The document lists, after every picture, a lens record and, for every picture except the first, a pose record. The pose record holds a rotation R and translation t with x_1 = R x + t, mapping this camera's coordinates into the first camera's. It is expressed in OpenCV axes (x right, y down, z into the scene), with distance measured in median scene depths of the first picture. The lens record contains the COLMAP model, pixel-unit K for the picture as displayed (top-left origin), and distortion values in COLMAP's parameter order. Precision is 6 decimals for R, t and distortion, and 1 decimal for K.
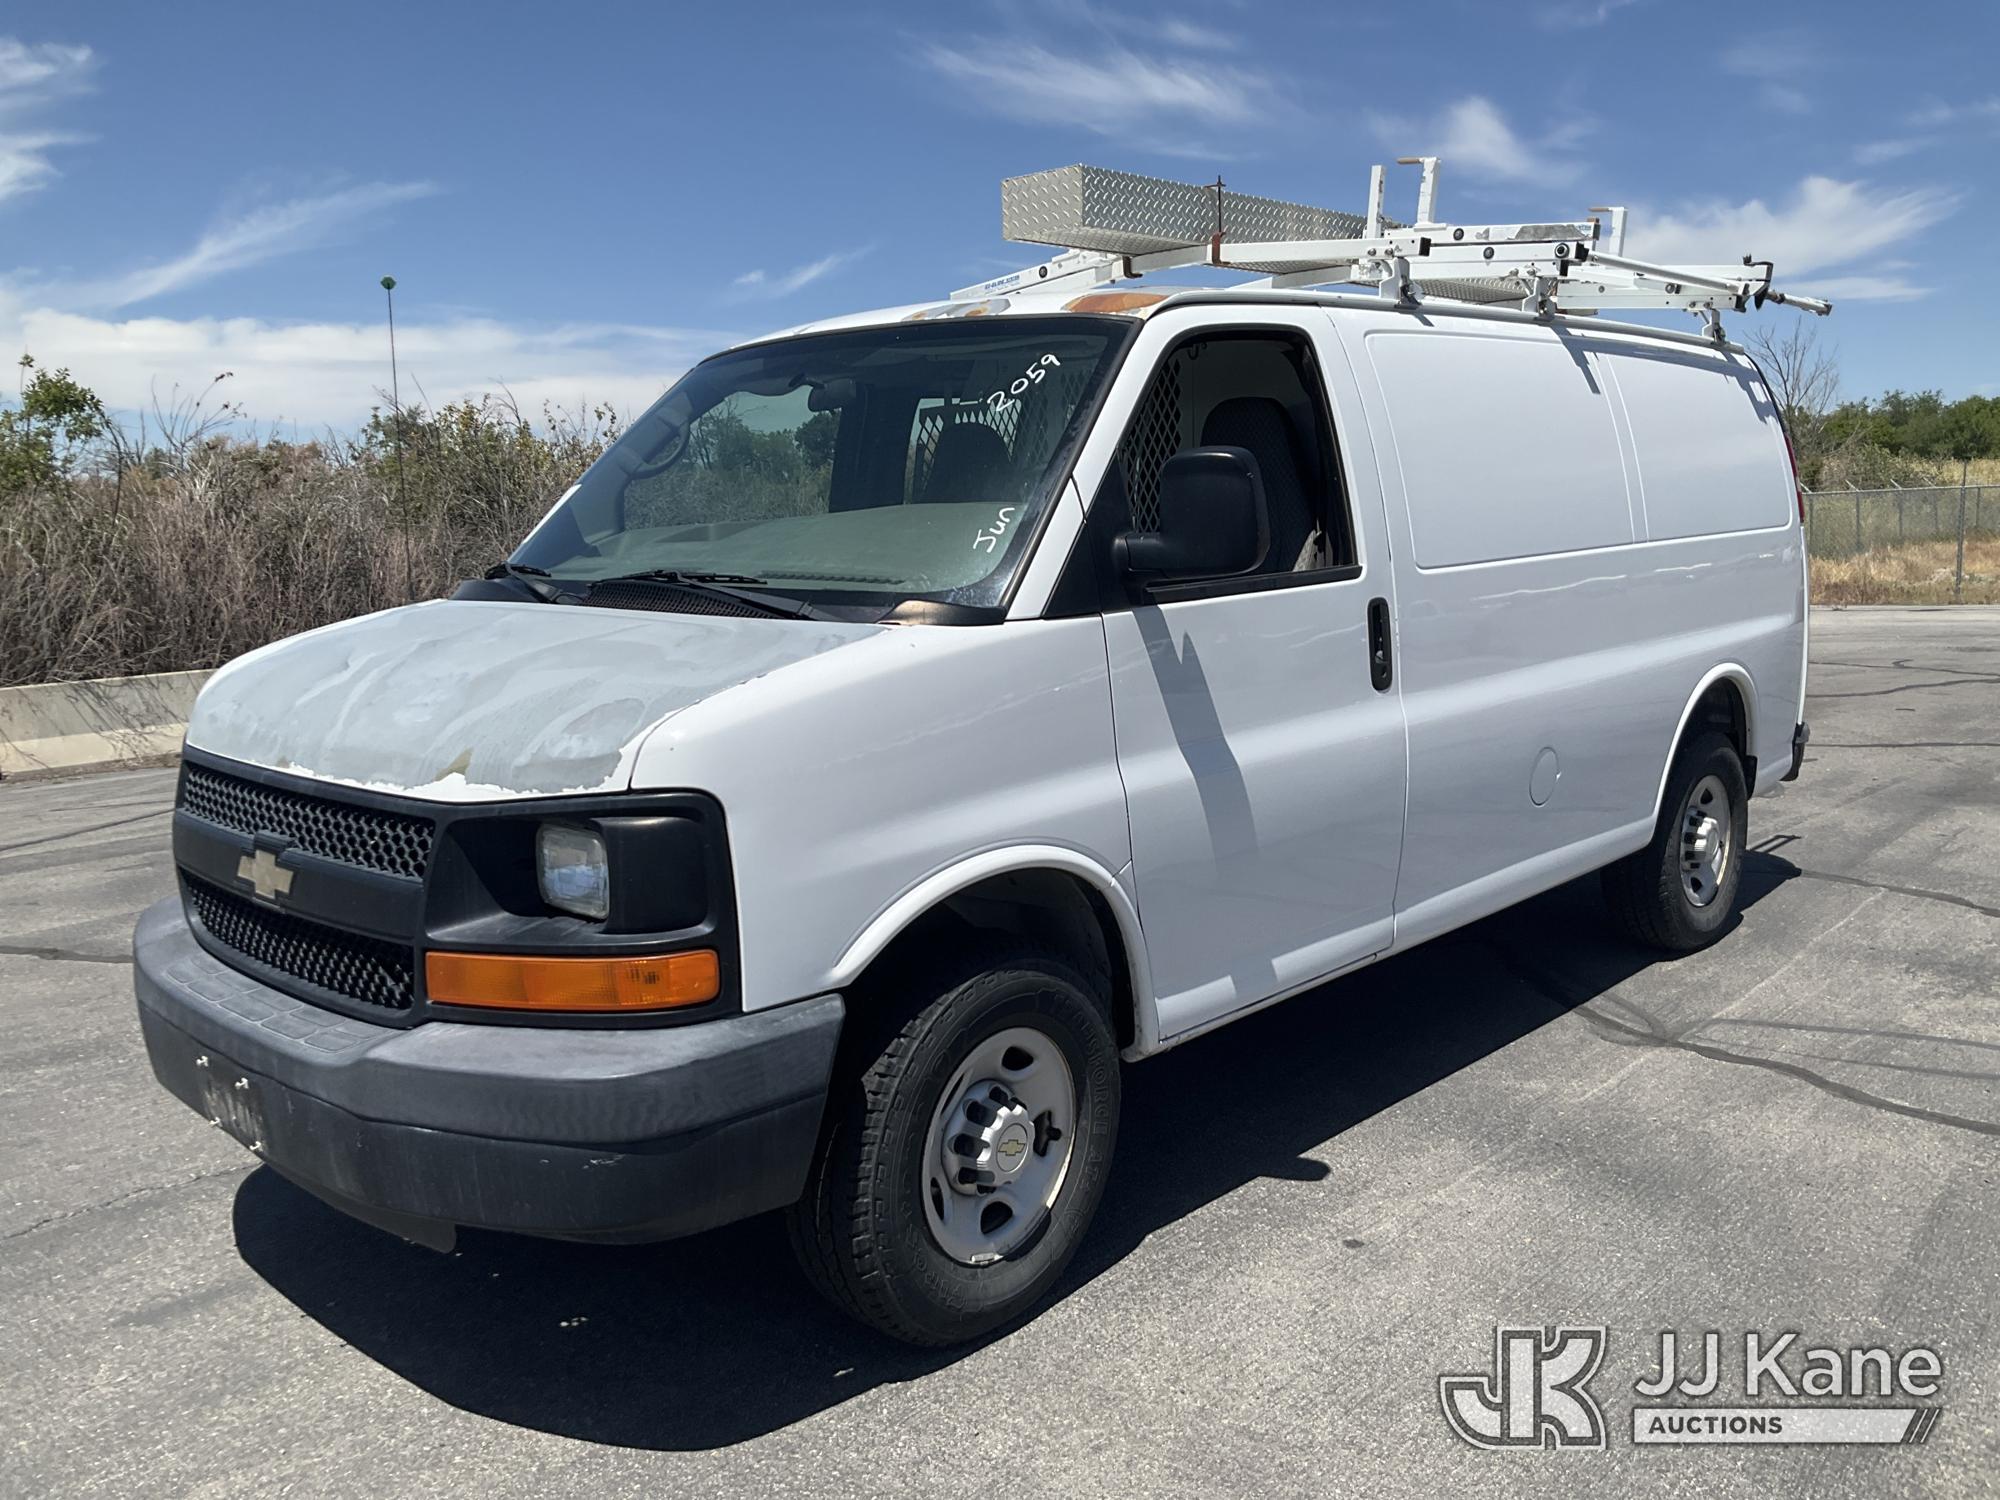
lens RADIAL K [[1703.0, 0, 982.9], [0, 1703.0, 740.6], [0, 0, 1]] dist [0.039432, -0.080659]
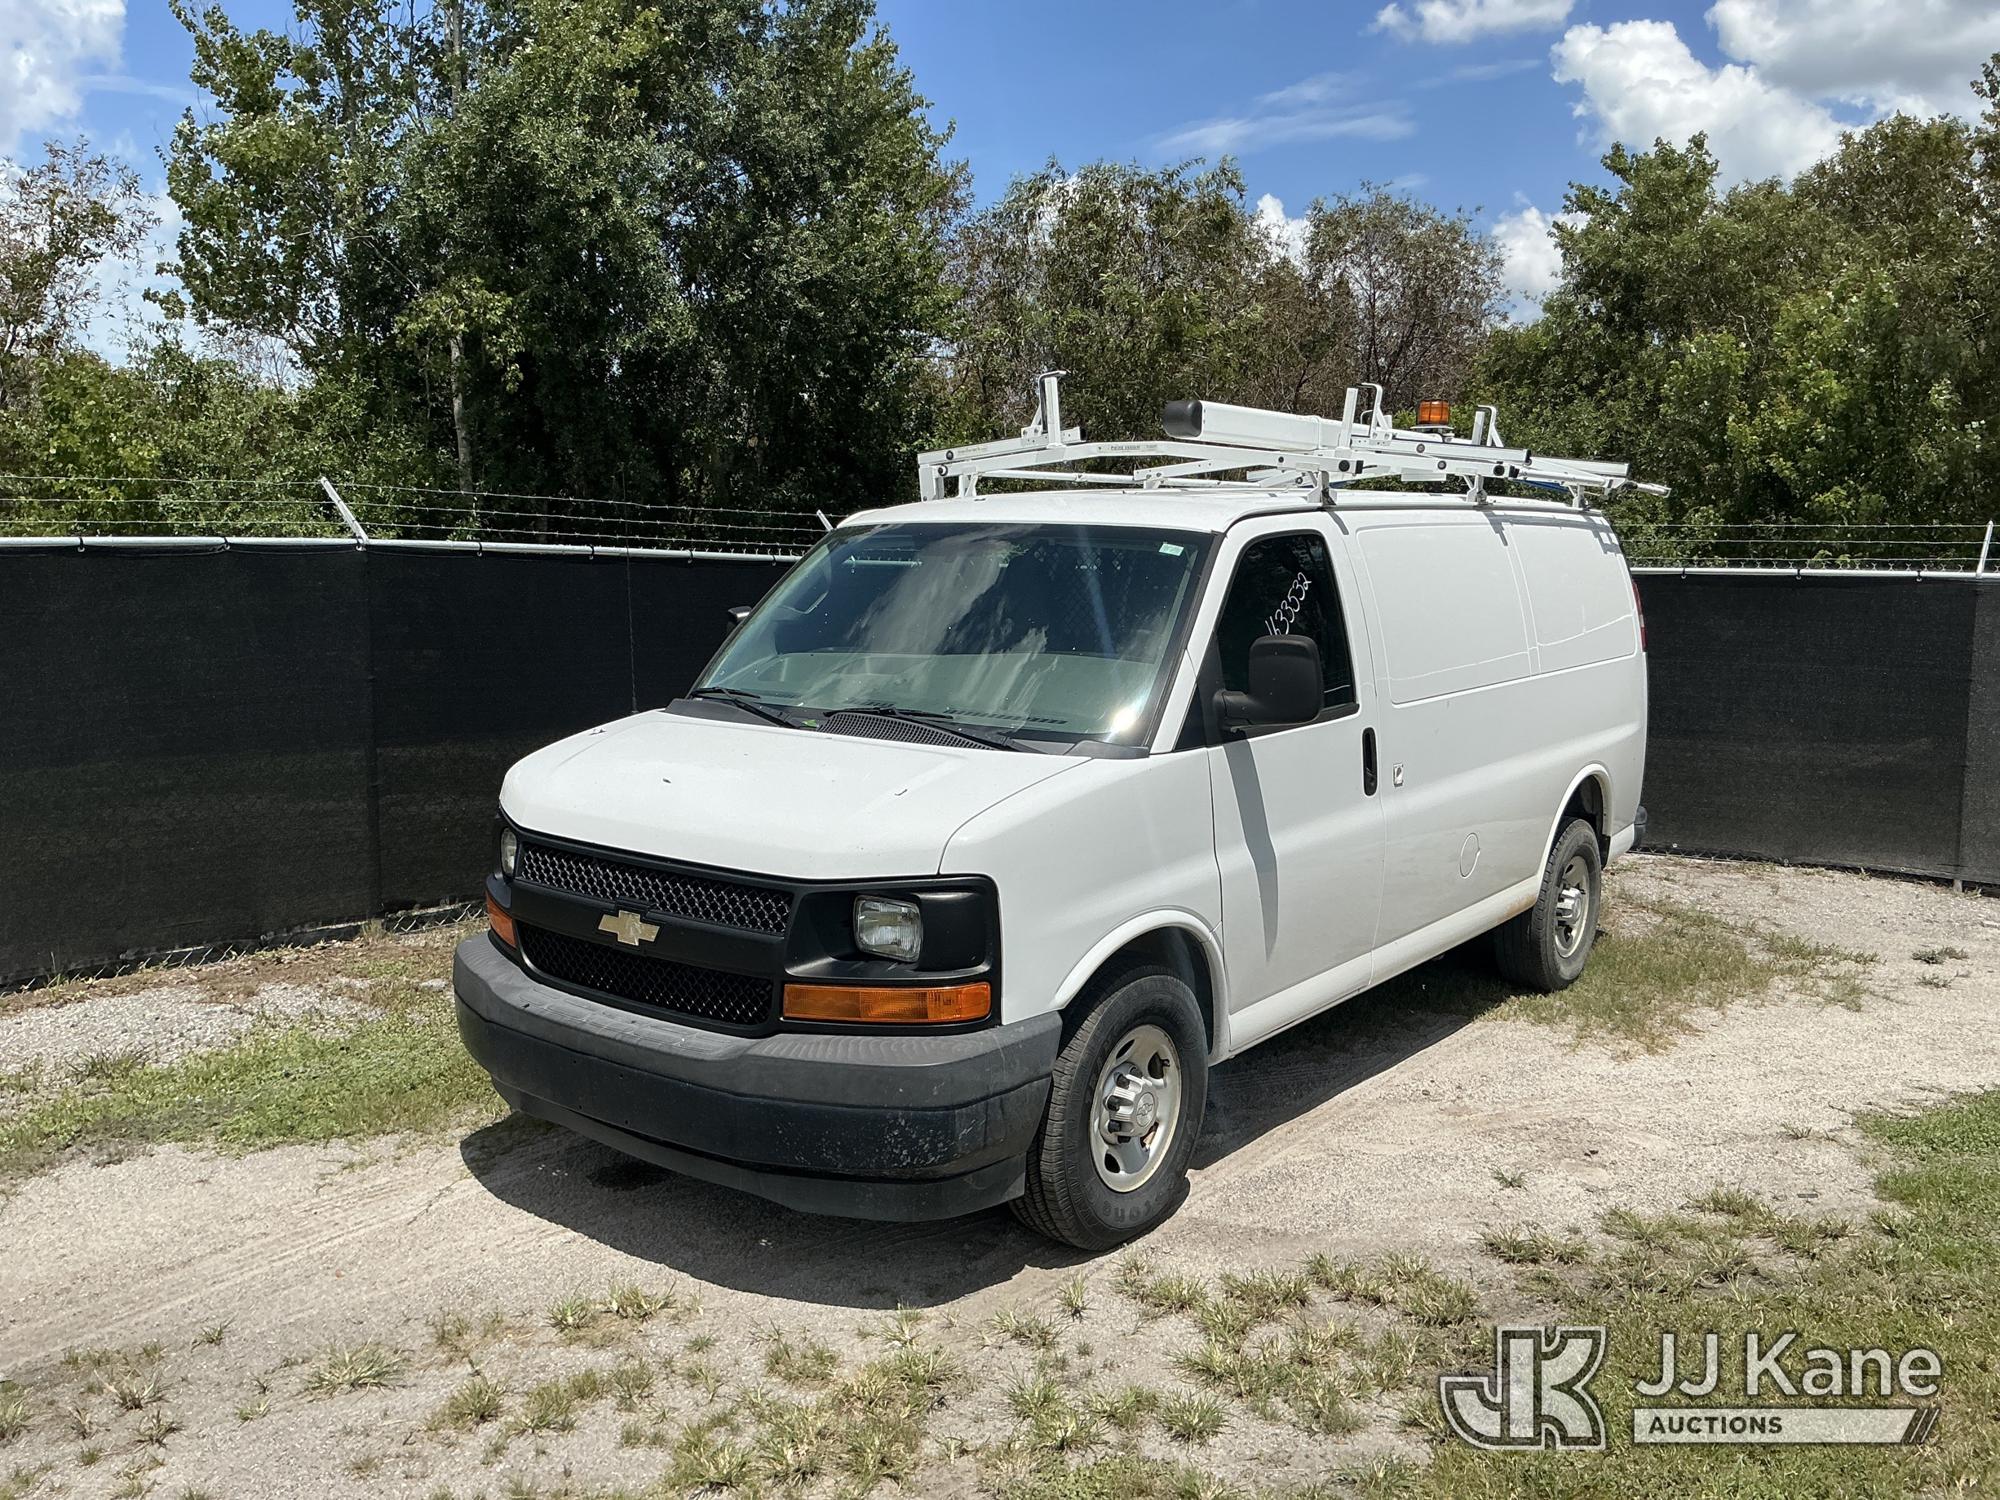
lens RADIAL K [[1703.0, 0, 1012.9], [0, 1703.0, 731.7], [0, 0, 1]] dist [0.039432, -0.080659]
pose [[0.992988, 0.018167, 0.116808, -0.263055], [-0.014960, 0.999488, -0.028277, -0.045508], [-0.117262, 0.026332, 0.992752, -0.405776]]
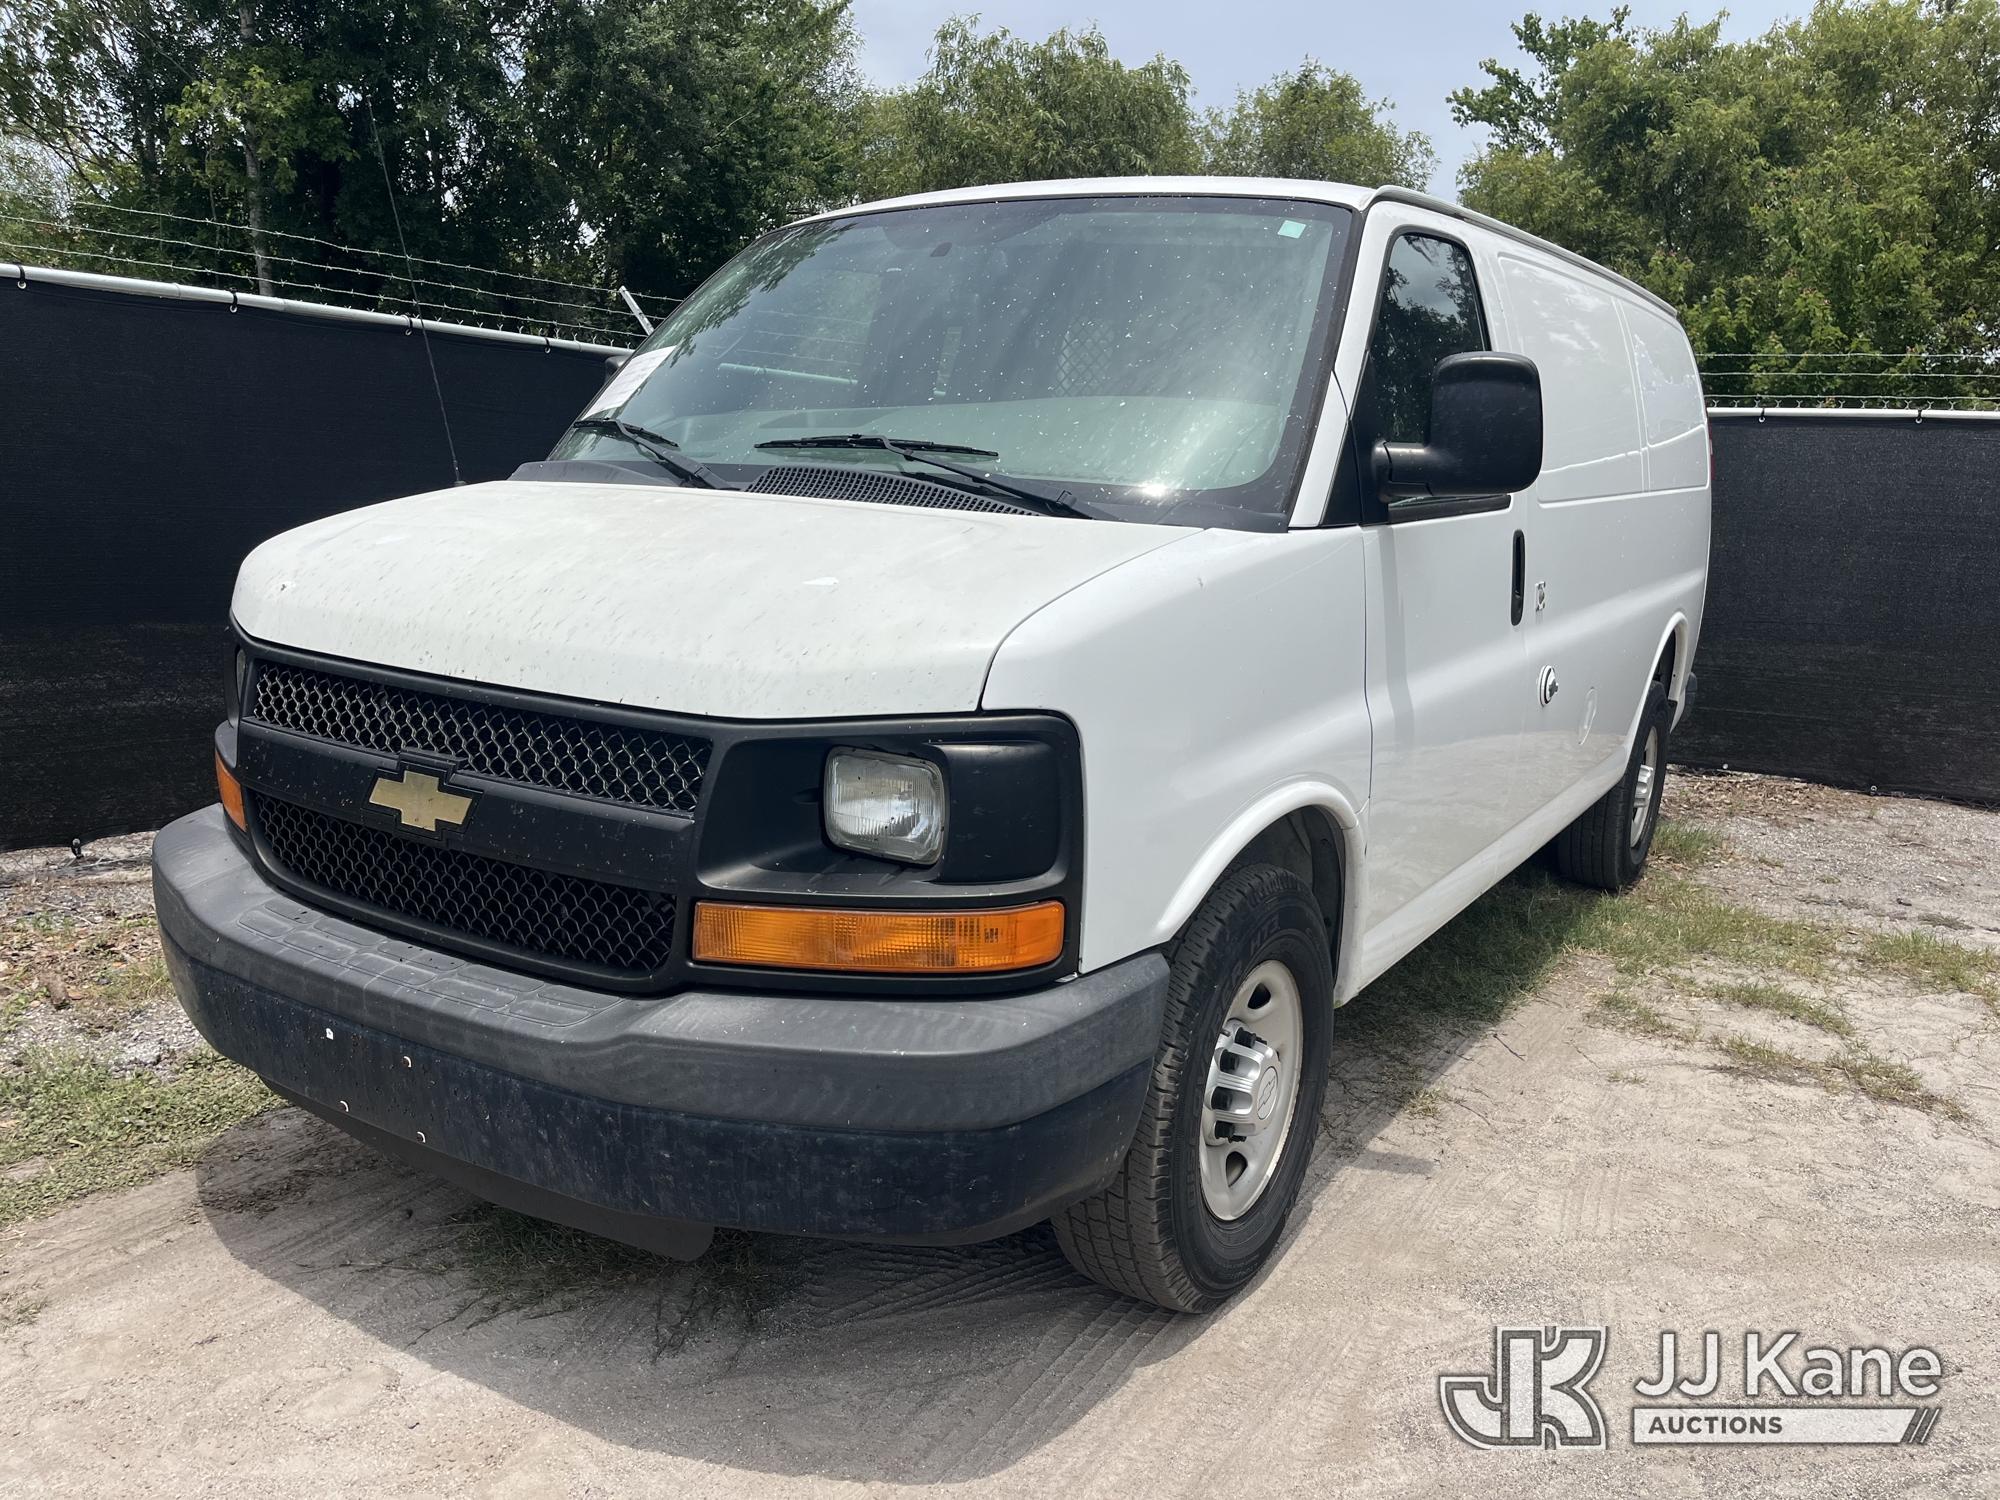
lens RADIAL K [[1588.9, 0, 1040.7], [0, 1588.9, 757.1], [0, 0, 1]] dist [-0.028802, -0.003115]
pose [[0.977507, 0.015516, 0.210333, -0.279579], [-0.027234, 0.998227, 0.052931, 0.008737], [-0.209138, -0.057469, 0.976196, 0.200135]]
